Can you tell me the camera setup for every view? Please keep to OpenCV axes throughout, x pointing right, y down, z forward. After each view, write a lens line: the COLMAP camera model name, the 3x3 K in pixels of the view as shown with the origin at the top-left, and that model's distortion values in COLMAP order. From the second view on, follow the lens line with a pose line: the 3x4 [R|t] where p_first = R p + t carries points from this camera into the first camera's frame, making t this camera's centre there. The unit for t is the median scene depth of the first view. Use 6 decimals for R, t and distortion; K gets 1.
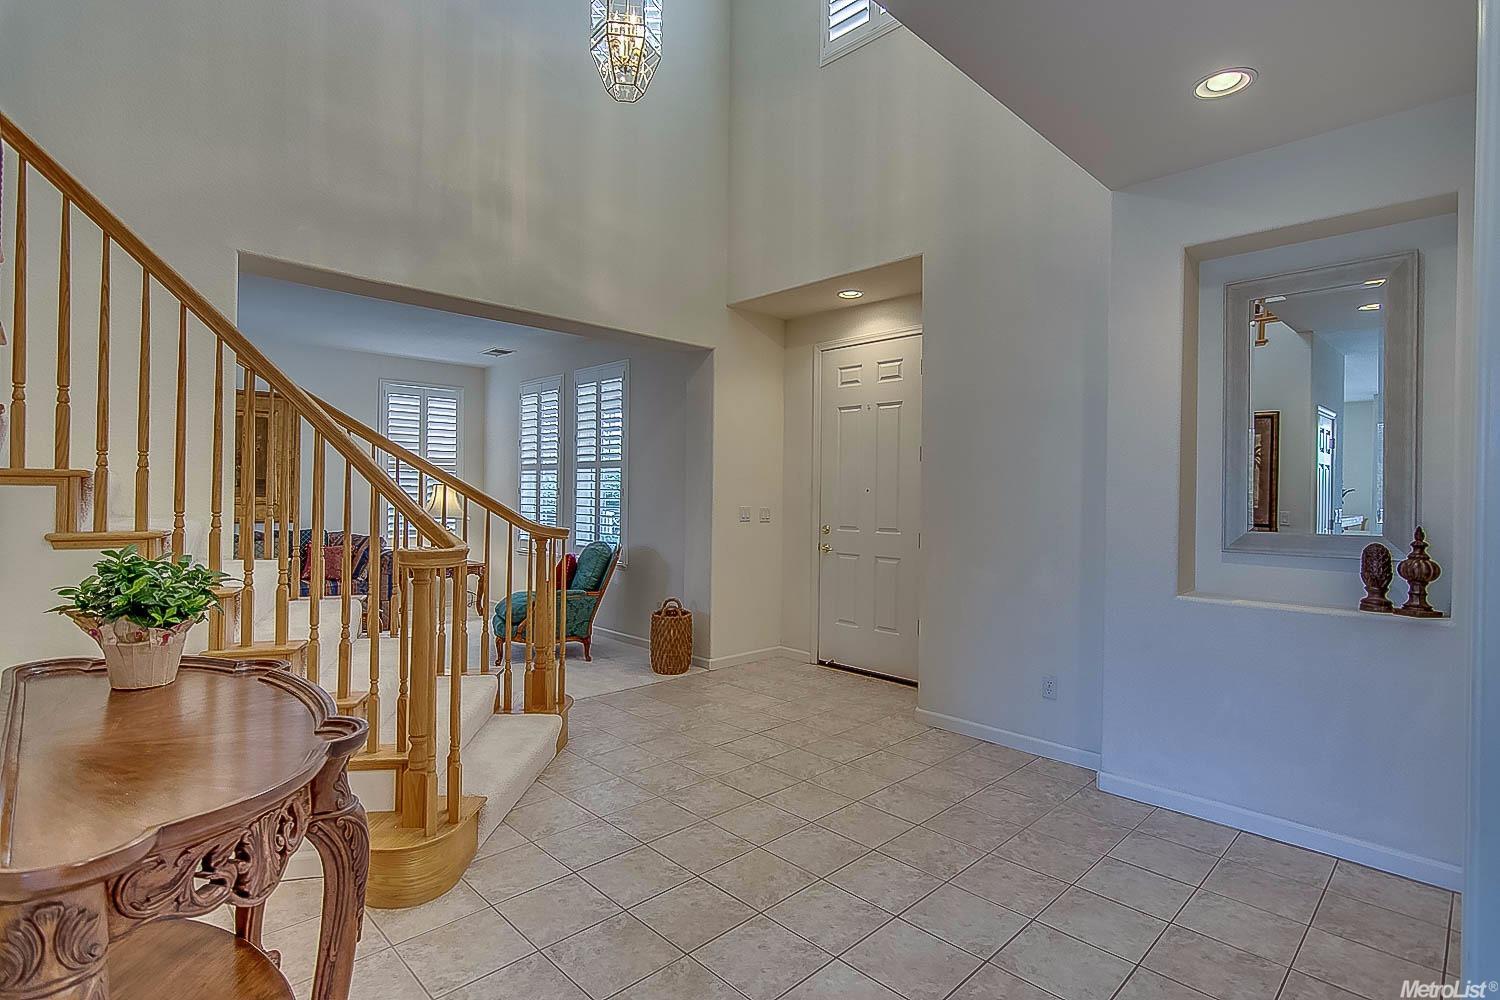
lens RADIAL K [[730.2, 0, 736.2], [0, 730.2, 492.9], [0, 0, 1]] dist [-0.001785, 0.000006]
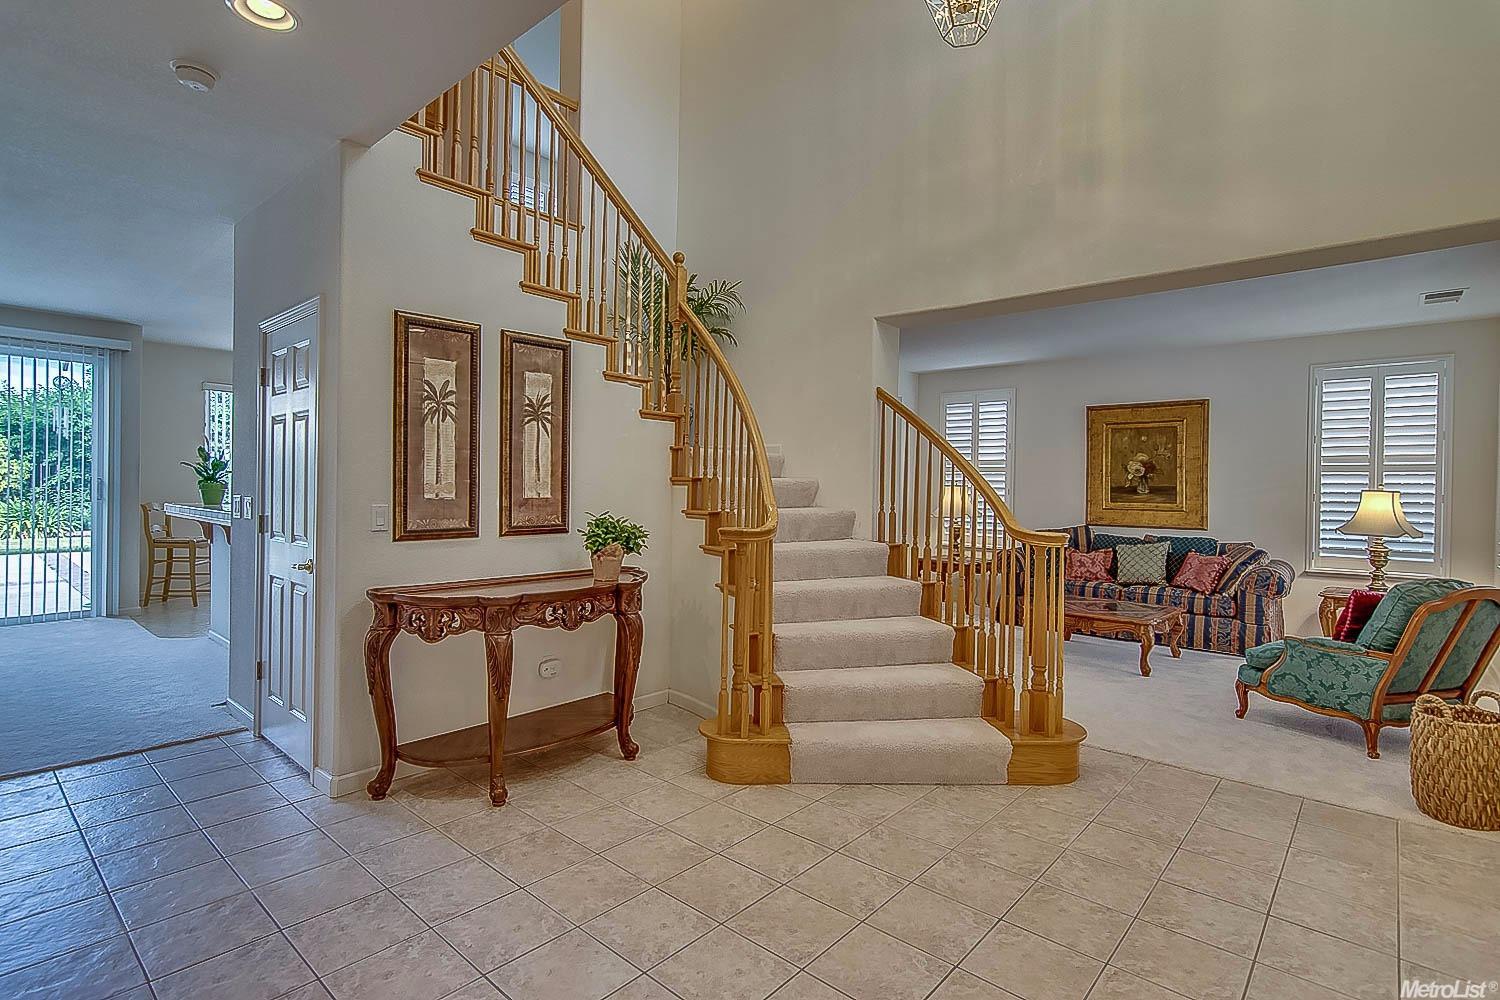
lens RADIAL K [[730.2, 0, 736.2], [0, 730.2, 492.9], [0, 0, 1]] dist [-0.001785, 0.000006]
pose [[0.072739, -0.004797, -0.997339, 0.619702], [-0.015619, 0.999860, -0.005948, 0.012205], [0.997229, 0.016010, 0.072654, 0.592243]]
